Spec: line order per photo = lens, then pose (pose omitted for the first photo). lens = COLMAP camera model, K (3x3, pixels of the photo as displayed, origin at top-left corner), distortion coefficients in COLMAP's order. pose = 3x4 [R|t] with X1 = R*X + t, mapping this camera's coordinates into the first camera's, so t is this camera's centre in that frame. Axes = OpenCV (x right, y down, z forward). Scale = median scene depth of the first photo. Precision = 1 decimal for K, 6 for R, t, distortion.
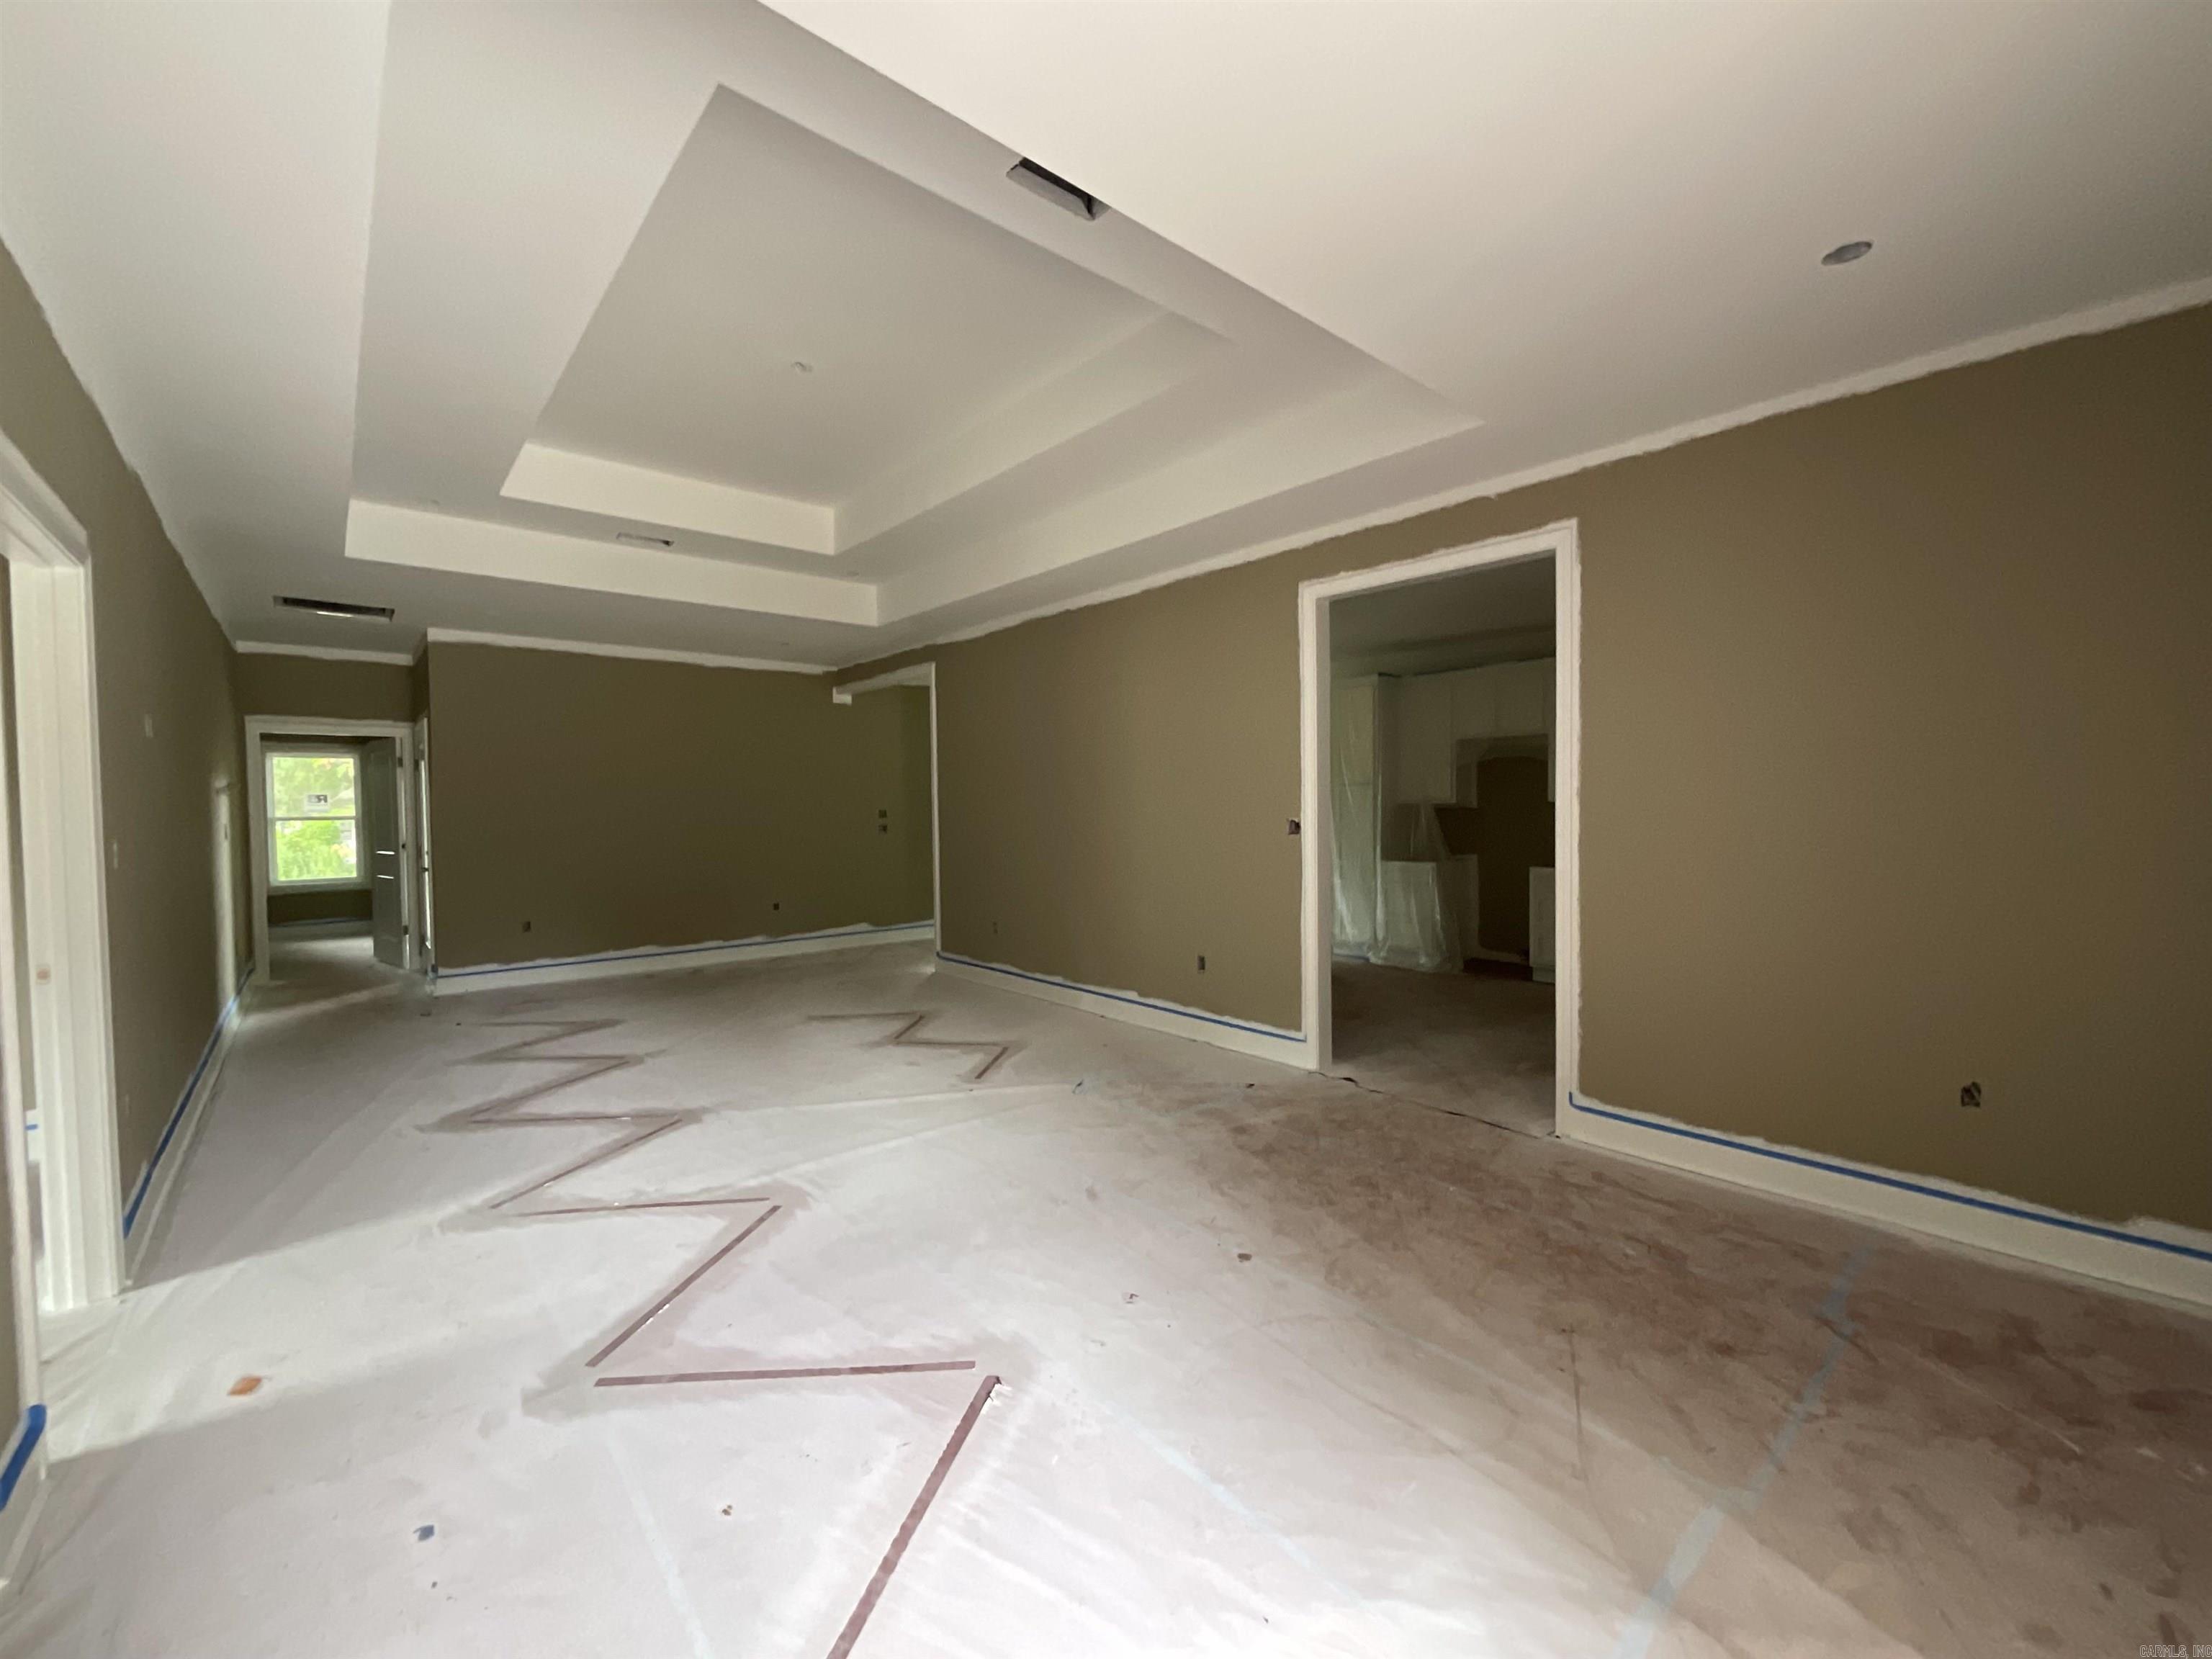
lens RADIAL K [[902.6, 0, 1106.0], [0, 902.6, 829.5], [0, 0, 1]] dist [-0.003648, 0.000670]
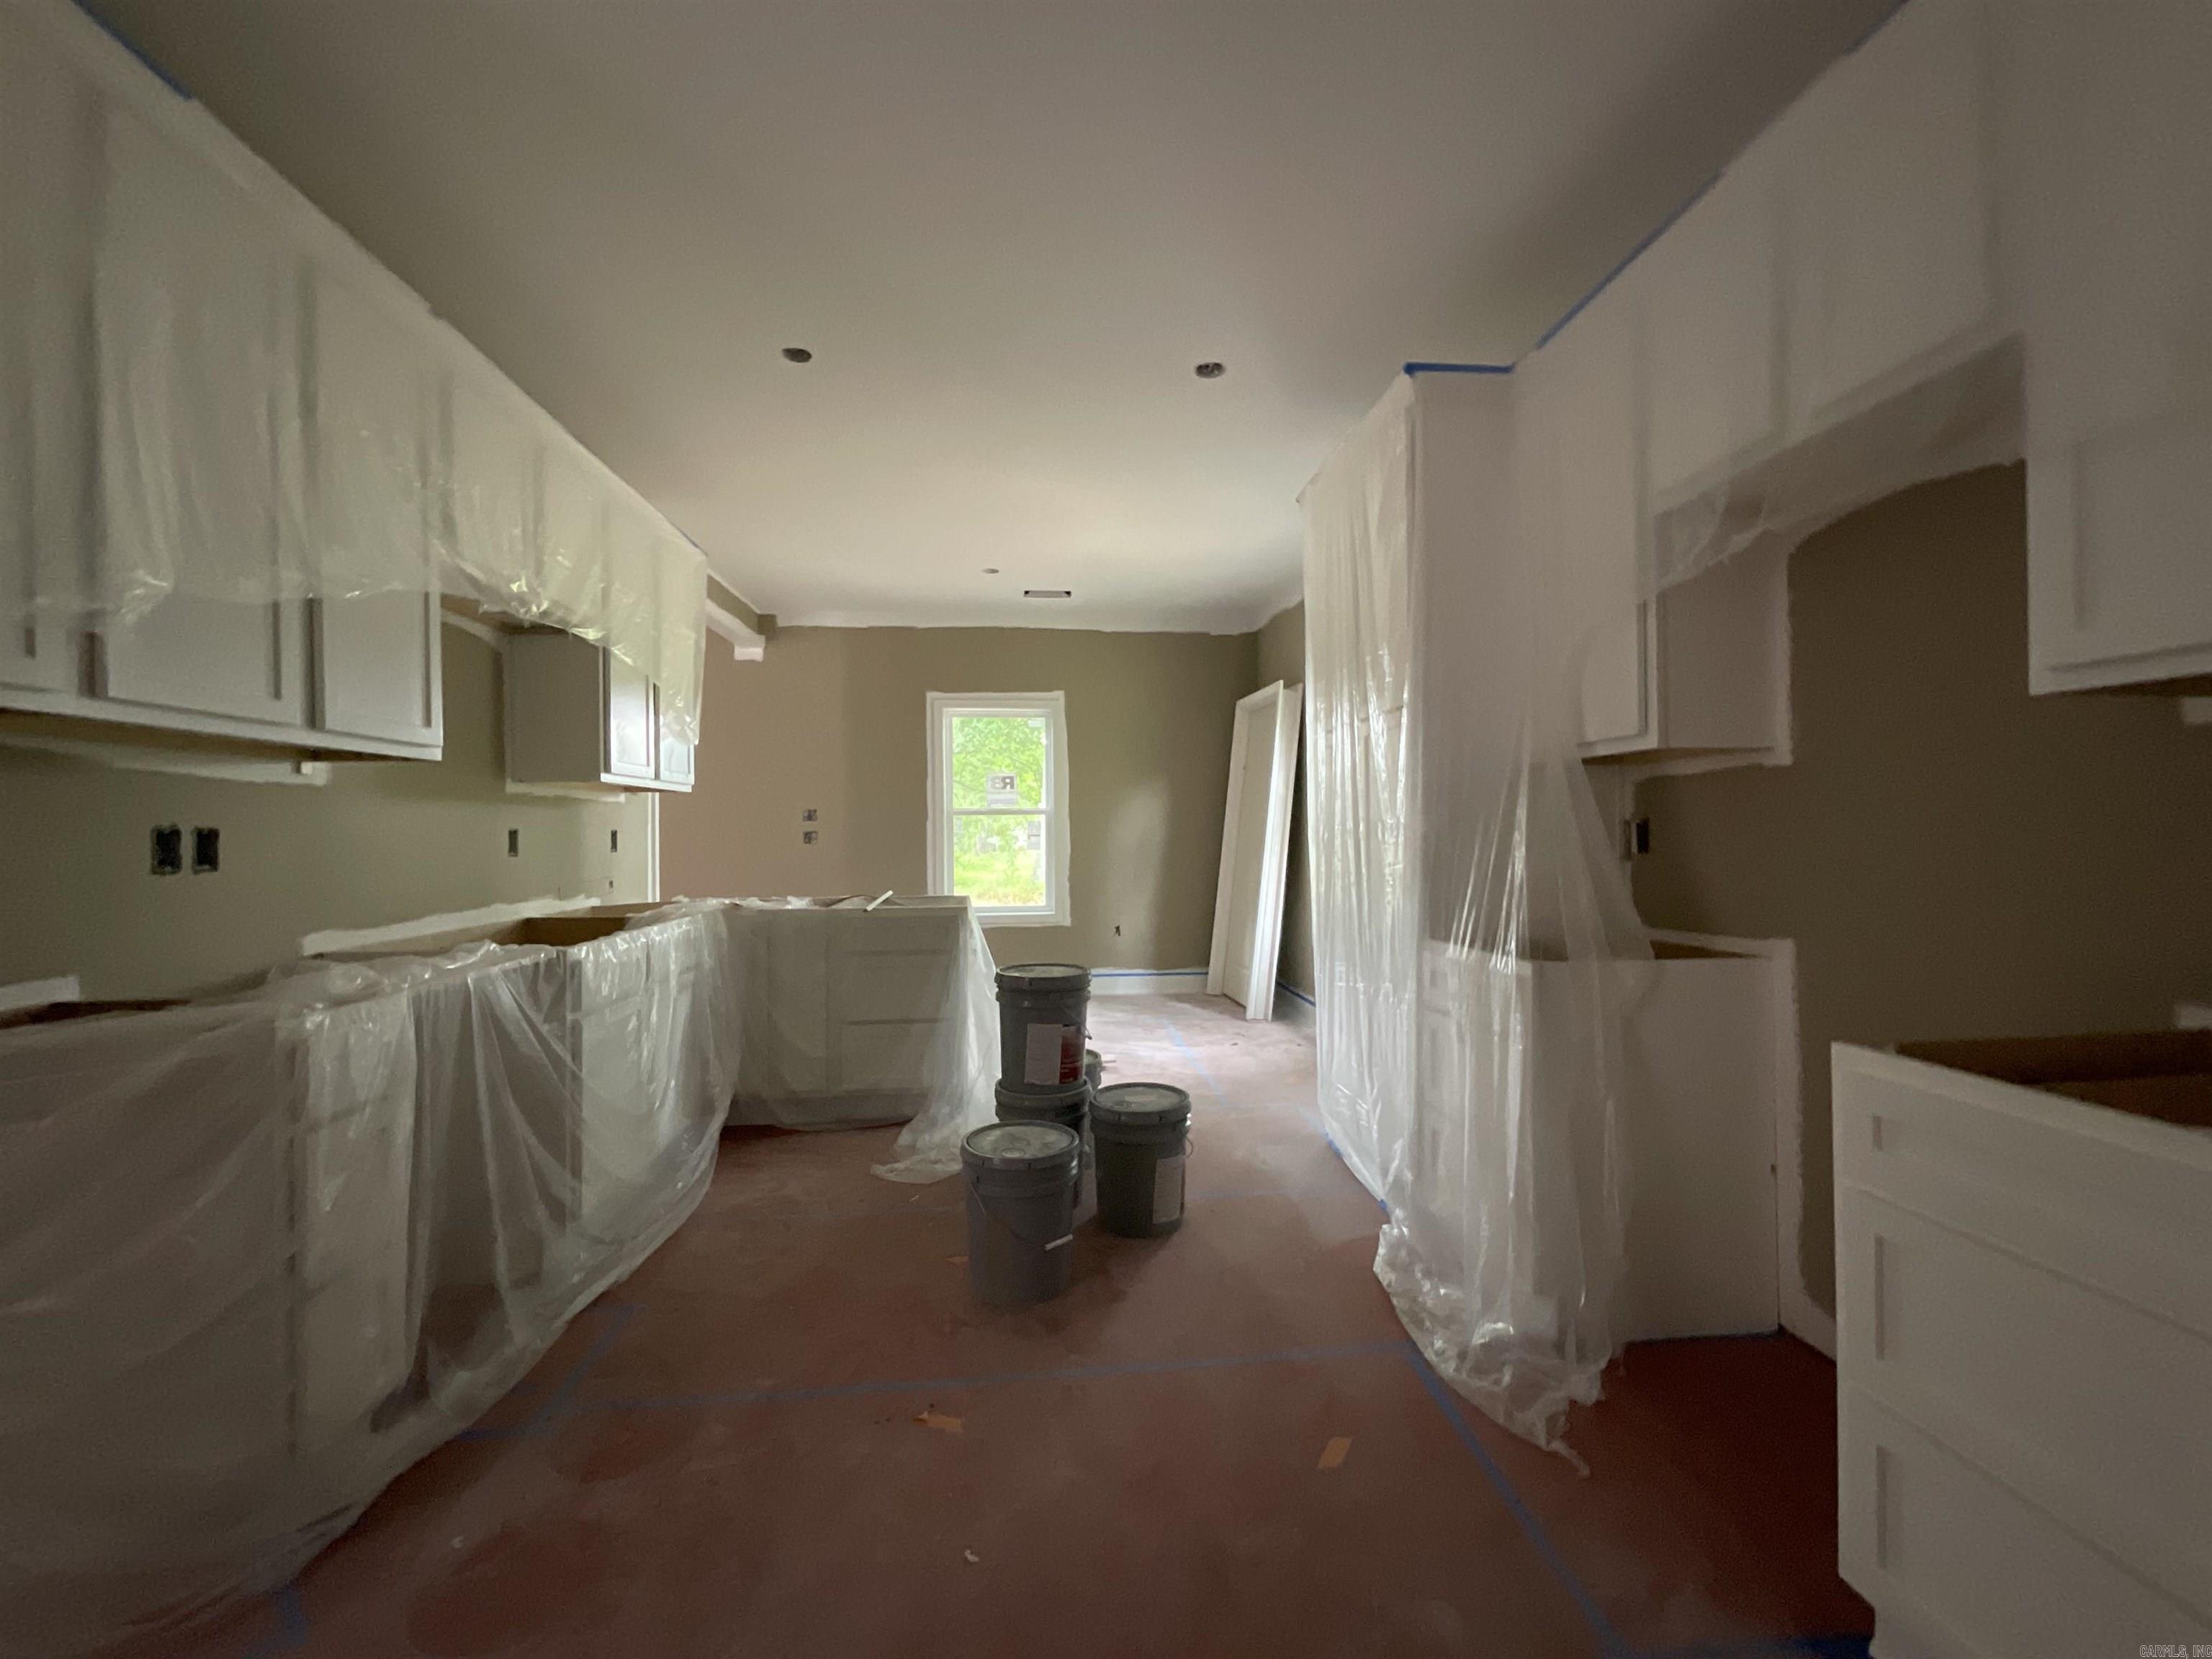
lens RADIAL K [[902.6, 0, 1106.0], [0, 902.6, 829.5], [0, 0, 1]] dist [-0.003648, 0.000670]
pose [[0.813822, 0.001177, -0.581113, 0.404996], [-0.012716, 0.999795, -0.015784, 0.001789], [0.580975, 0.020235, 0.813670, 0.673393]]
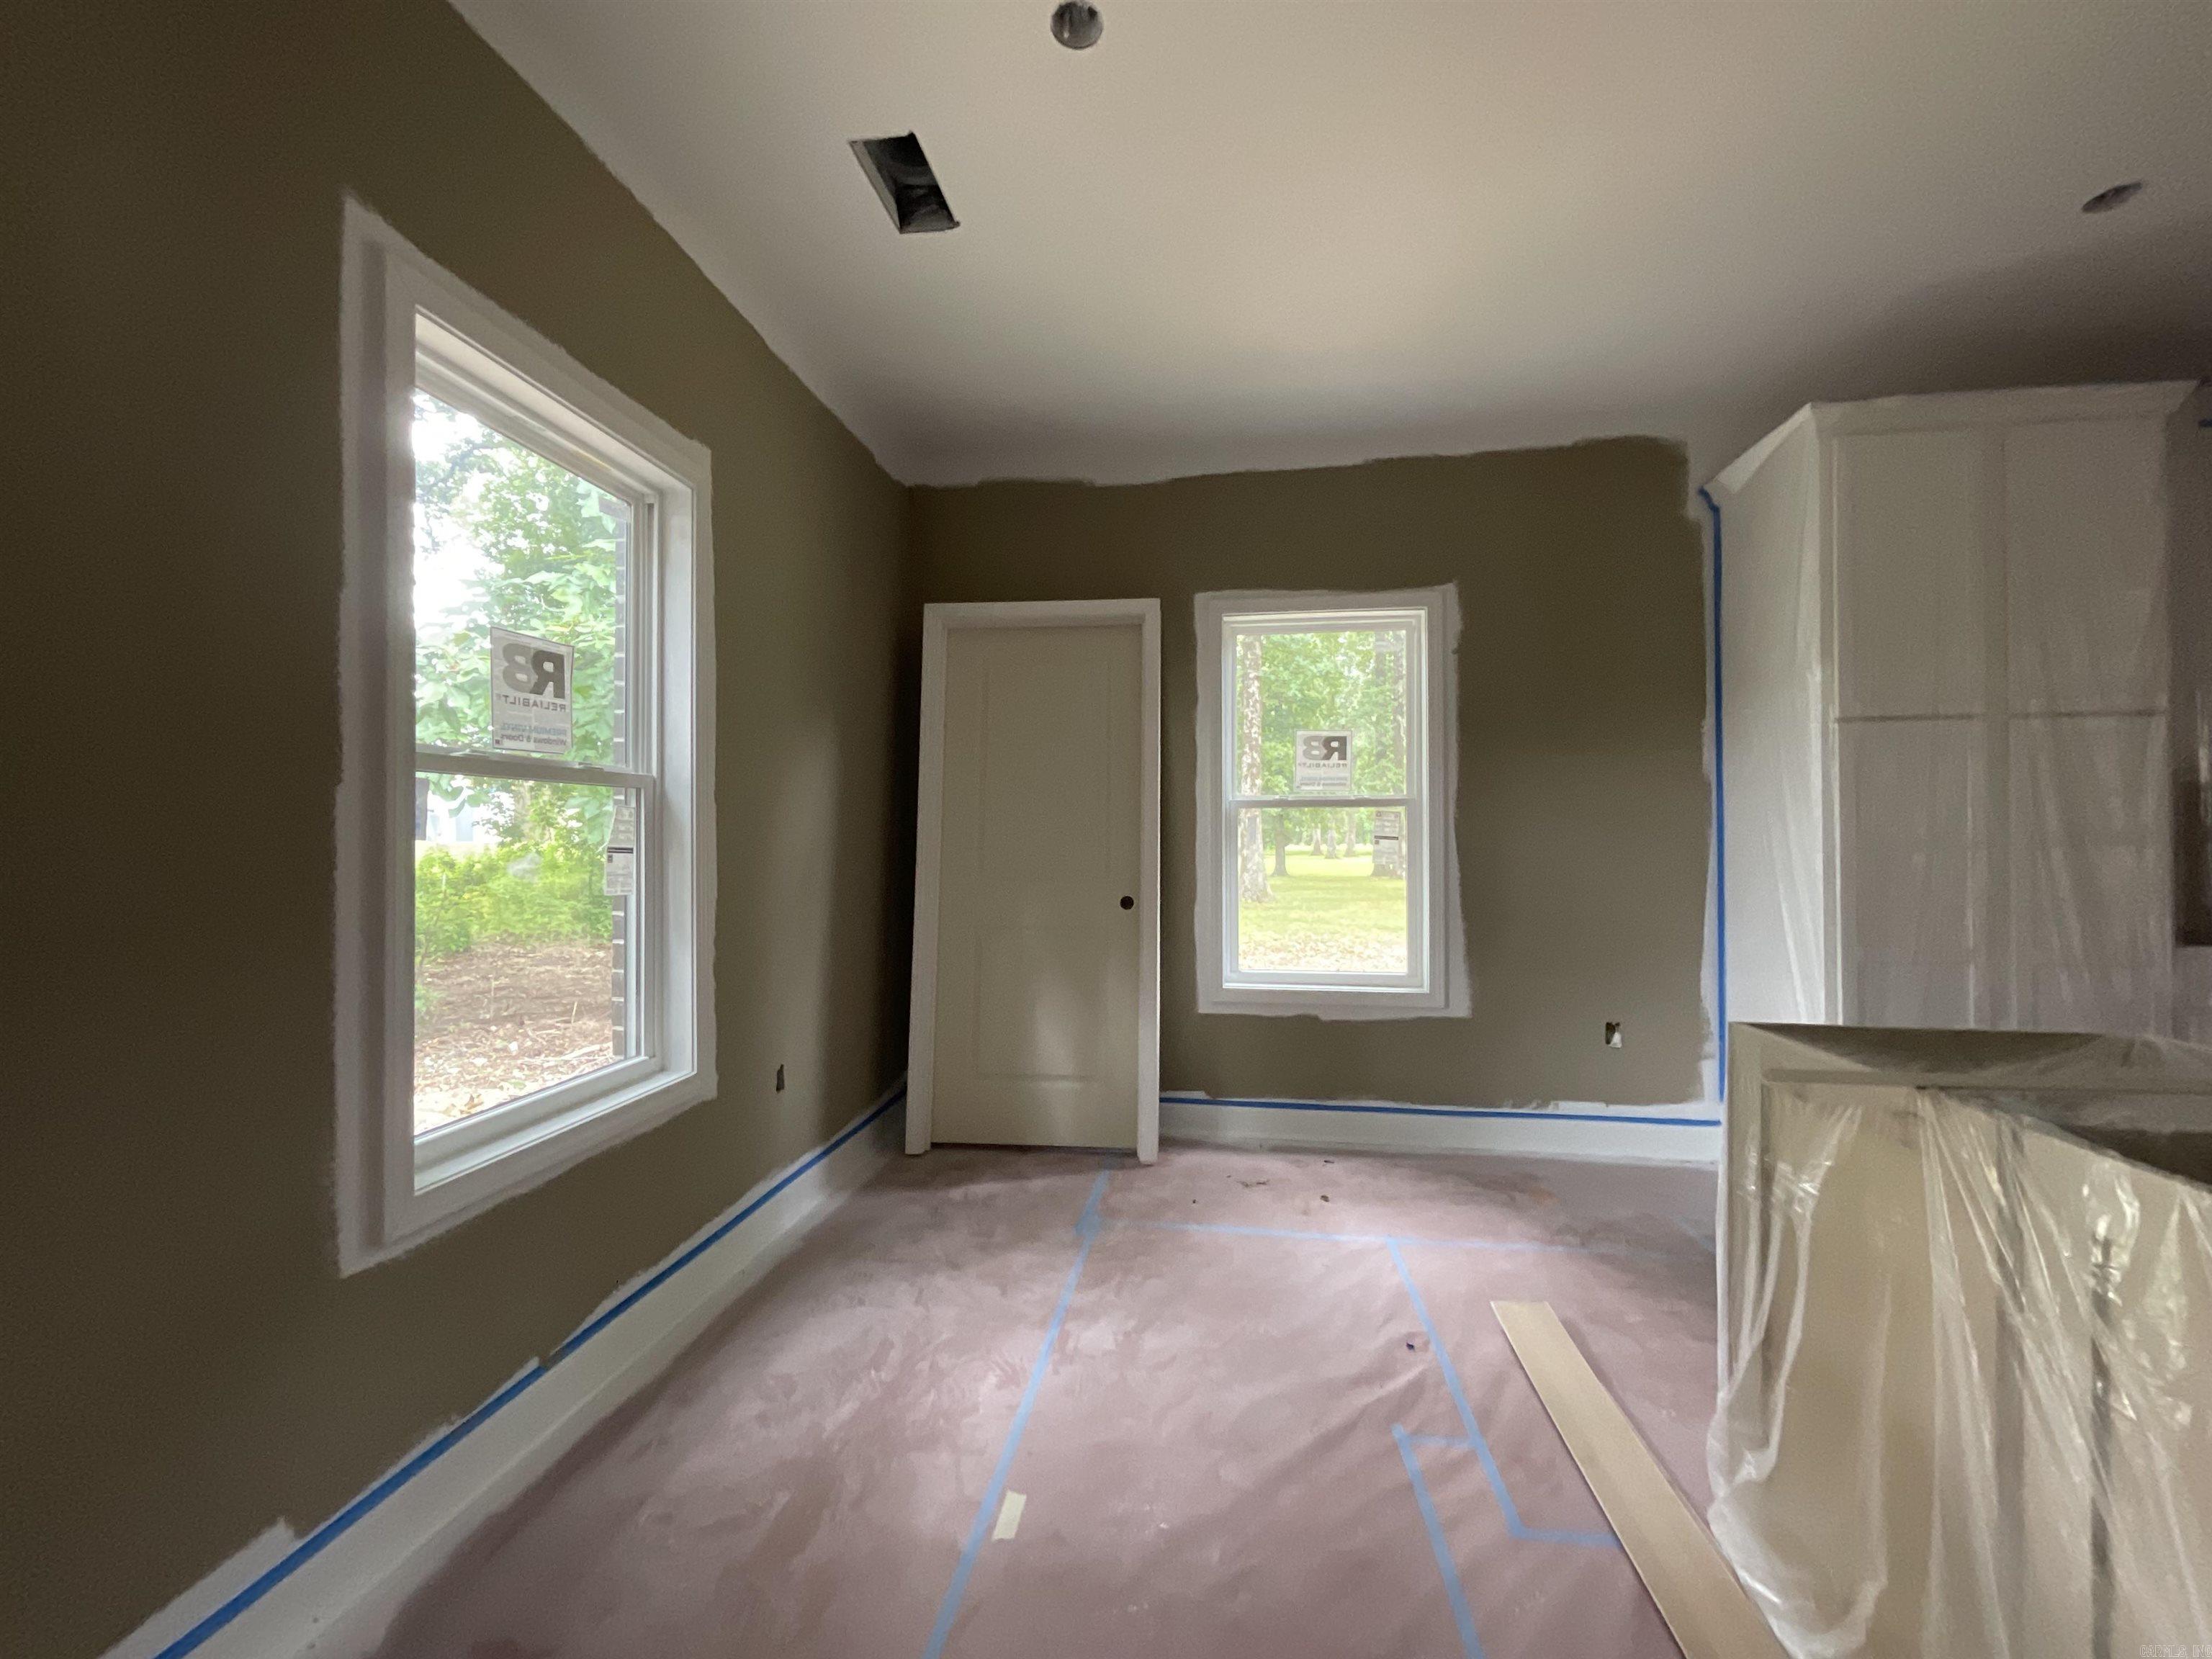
lens RADIAL K [[902.6, 0, 1106.0], [0, 902.6, 829.5], [0, 0, 1]] dist [-0.003648, 0.000670]
pose [[0.759436, 0.016126, 0.650382, -0.210794], [0.008020, 0.999385, -0.034144, -0.000342], [-0.650532, 0.031147, 0.758840, 1.016714]]
